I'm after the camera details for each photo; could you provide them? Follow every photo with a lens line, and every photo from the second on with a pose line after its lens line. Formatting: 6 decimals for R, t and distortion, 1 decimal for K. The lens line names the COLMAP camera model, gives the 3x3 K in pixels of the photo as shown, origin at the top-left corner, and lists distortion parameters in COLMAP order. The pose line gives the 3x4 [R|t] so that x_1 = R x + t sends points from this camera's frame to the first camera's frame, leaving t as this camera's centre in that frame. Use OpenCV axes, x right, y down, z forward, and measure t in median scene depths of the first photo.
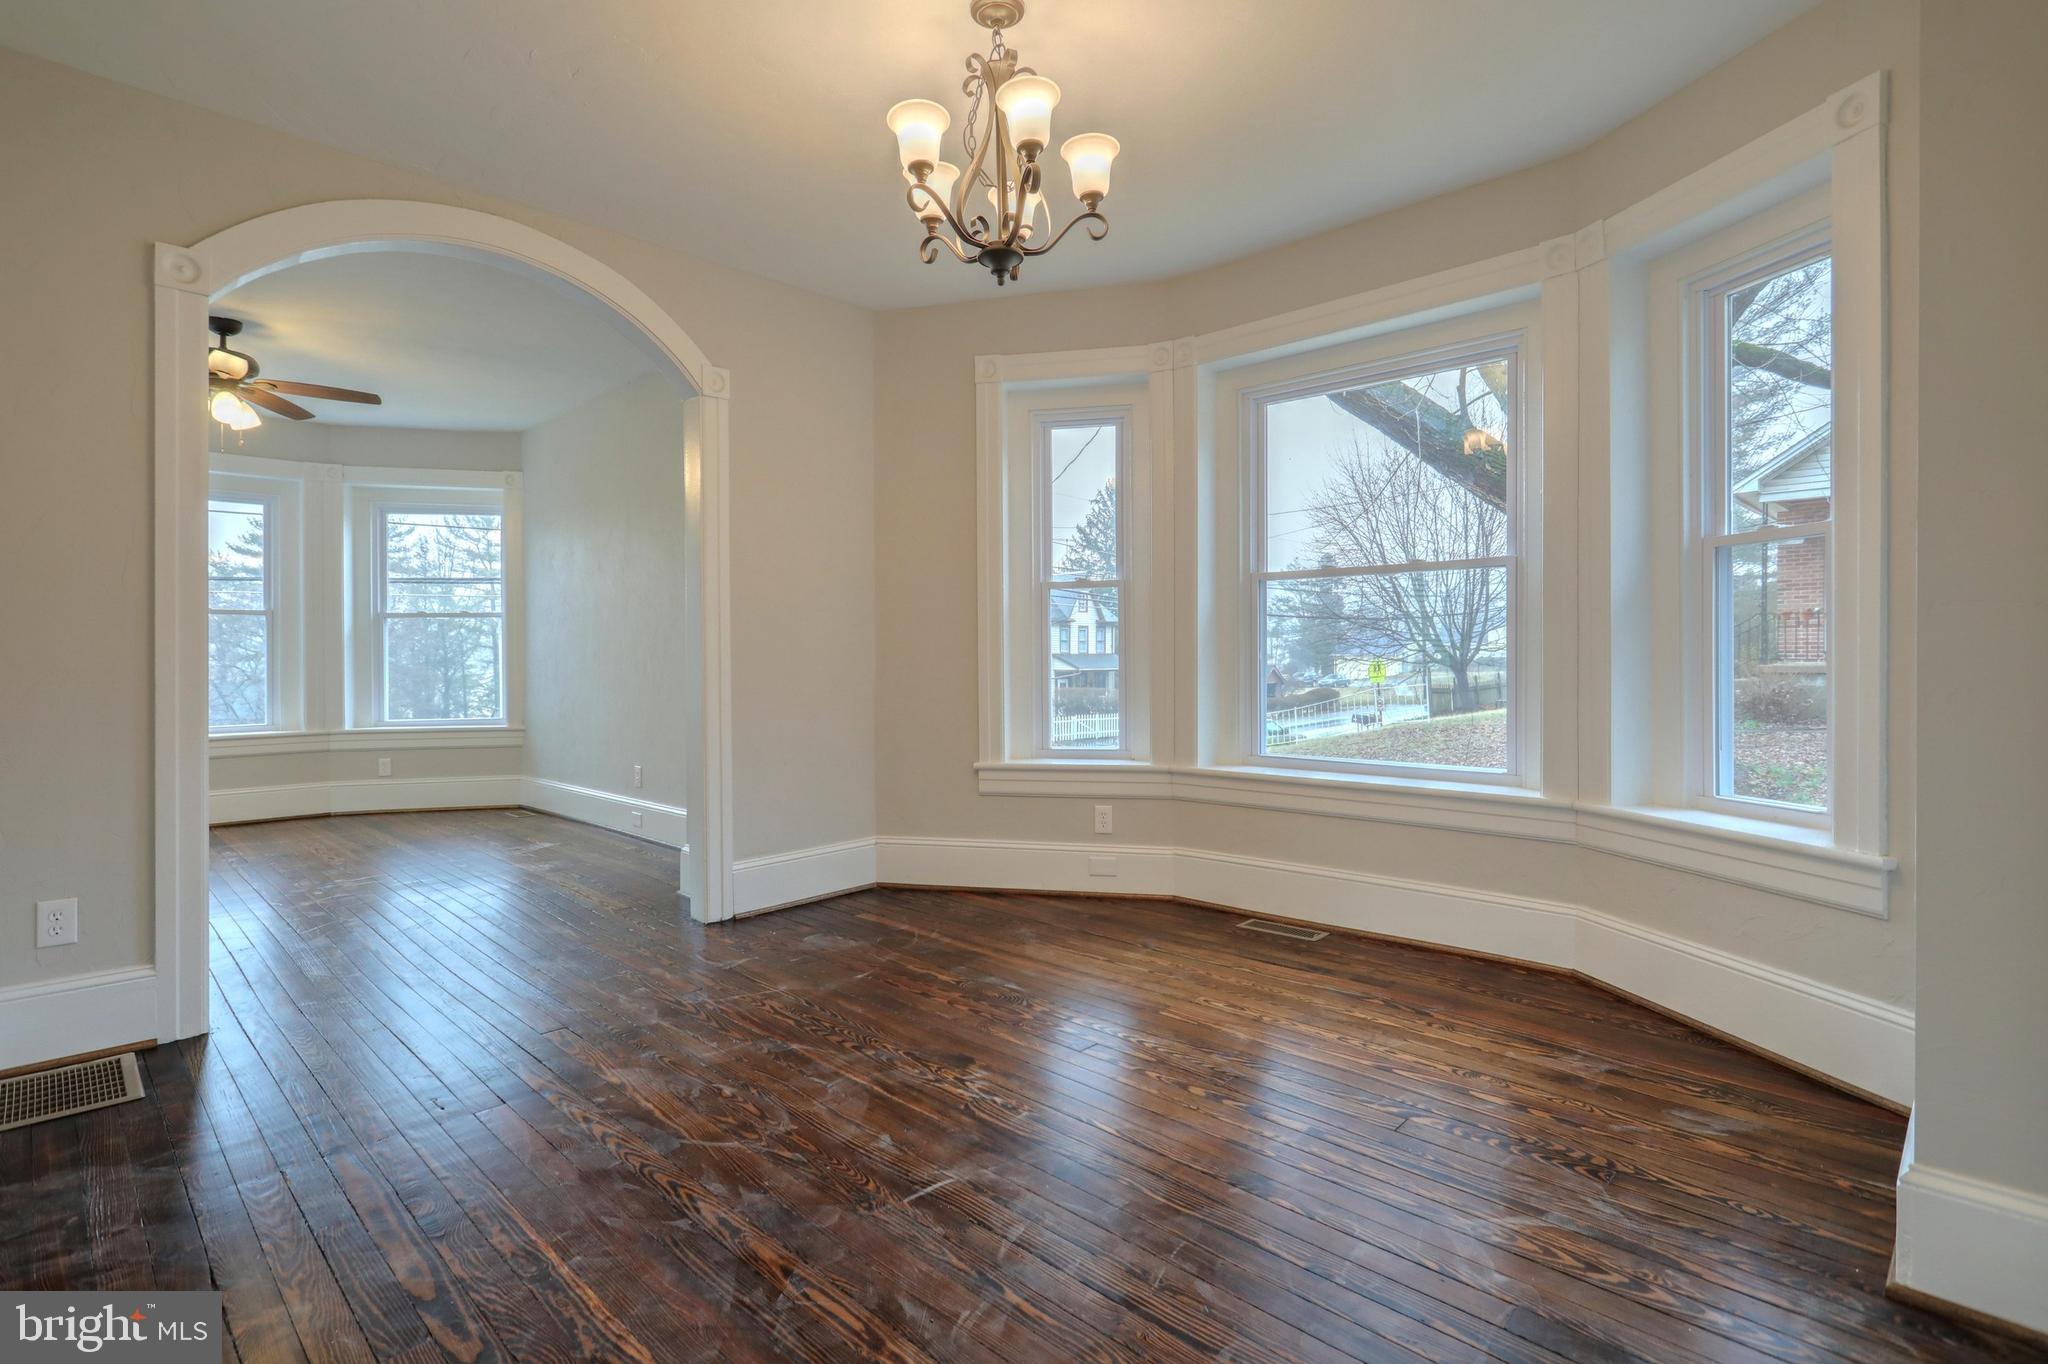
lens RADIAL K [[935.5, 0, 1013.1], [0, 935.5, 682.8], [0, 0, 1]] dist [-0.002385, -0.000376]
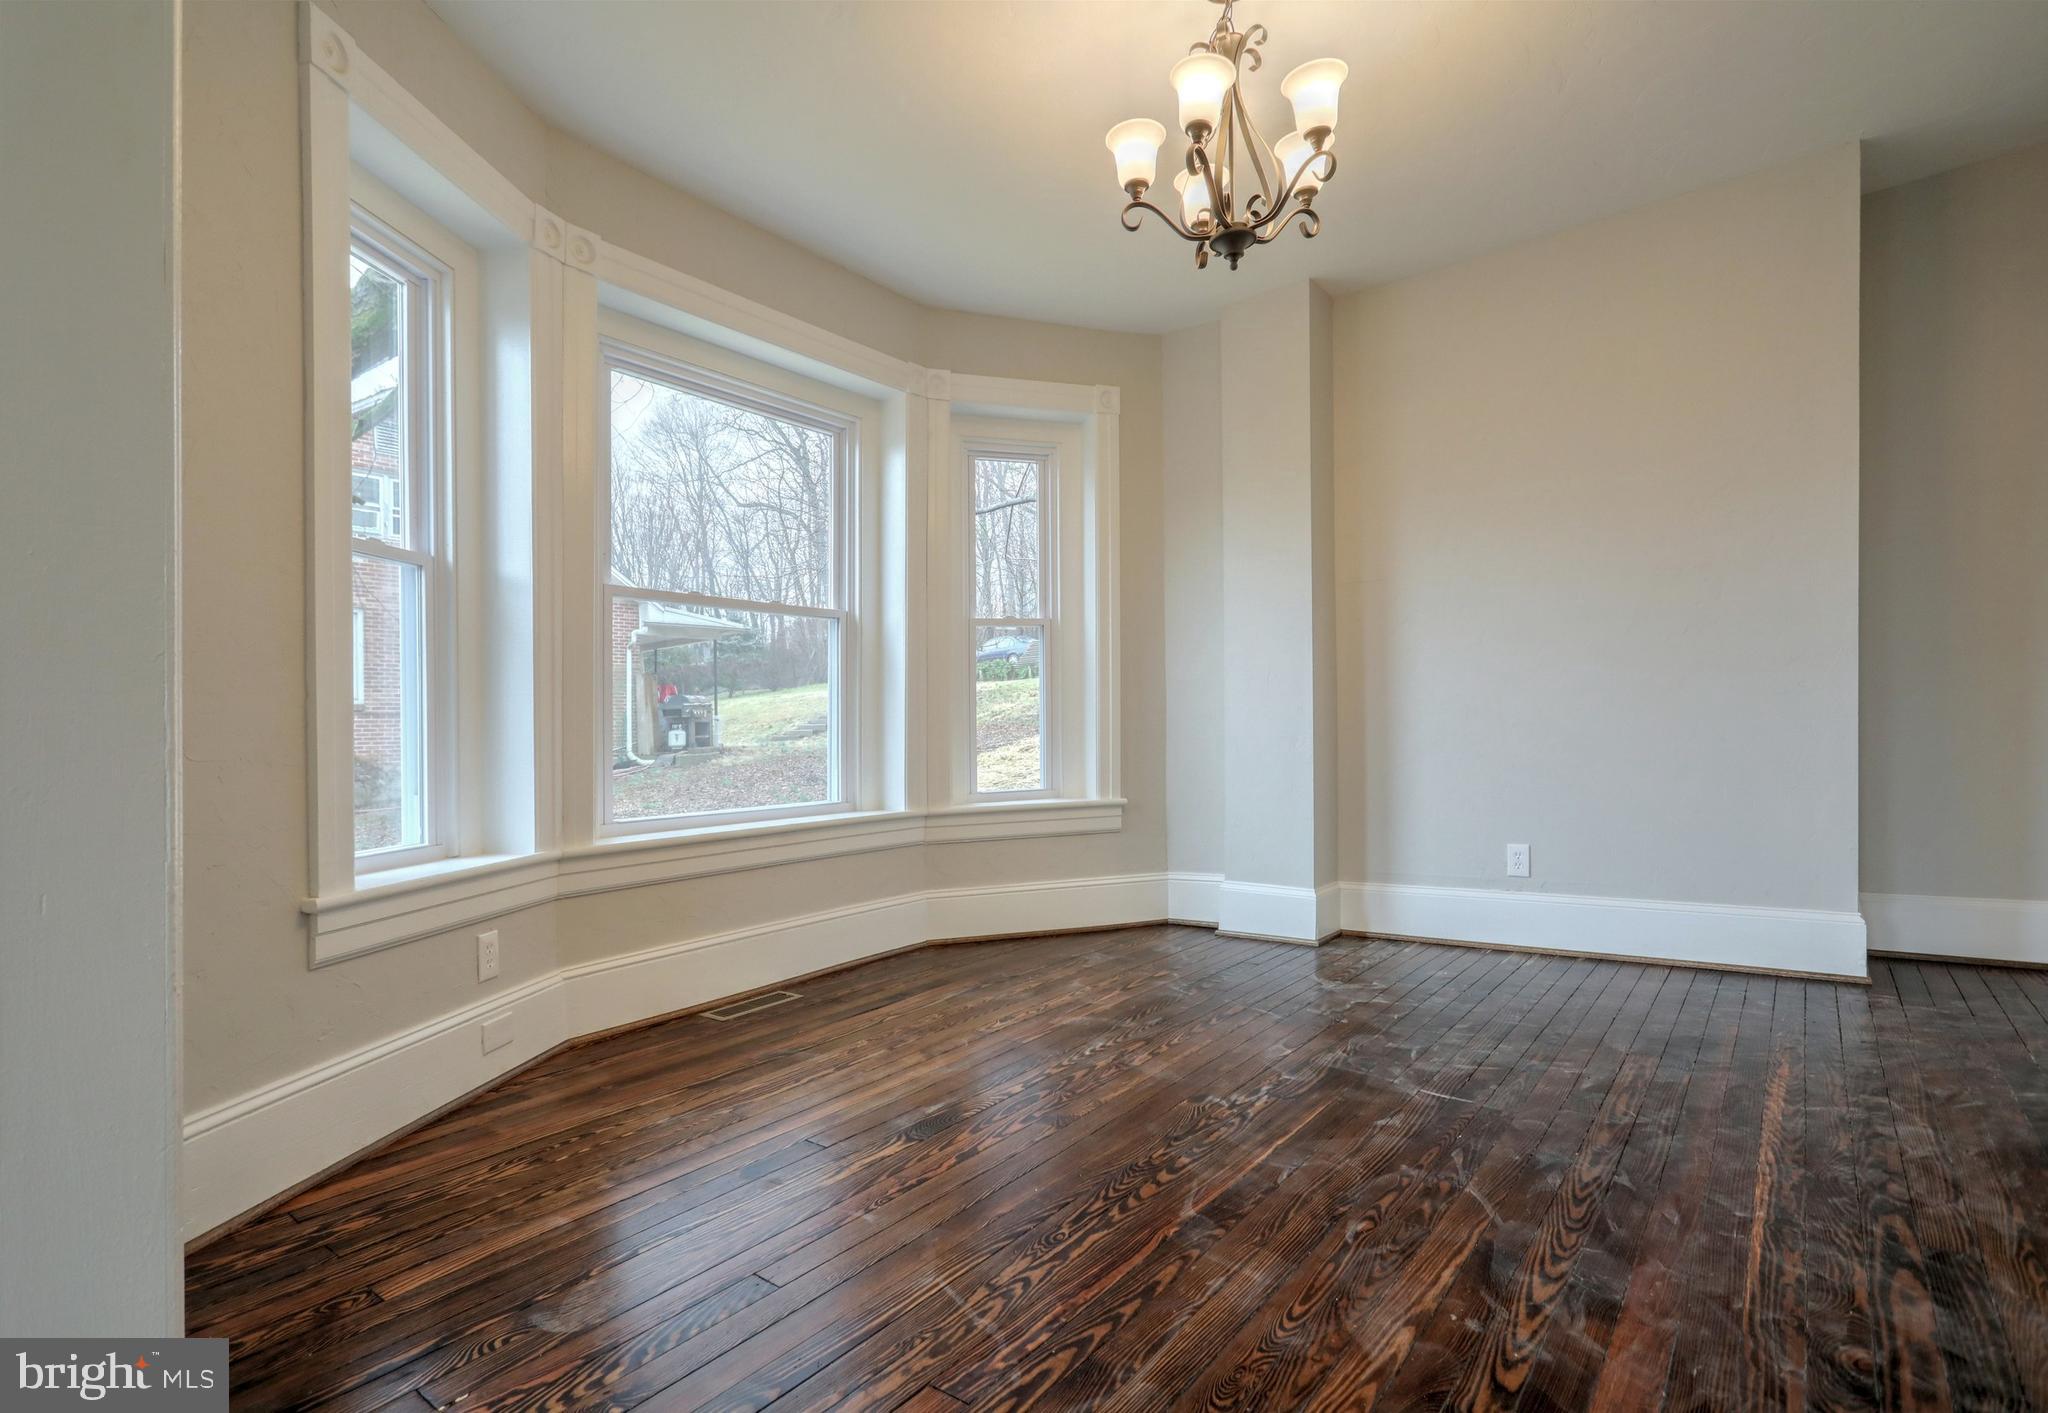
lens RADIAL K [[990.0, 0, 1009.4], [0, 990.0, 718.4], [0, 0, 1]] dist [0.003678, 0.001337]
pose [[-0.082104, 0.030610, 0.996154, -0.999406], [0.056622, 0.998057, -0.026002, 0.051903], [-0.995014, 0.054270, -0.083678, 1.245277]]
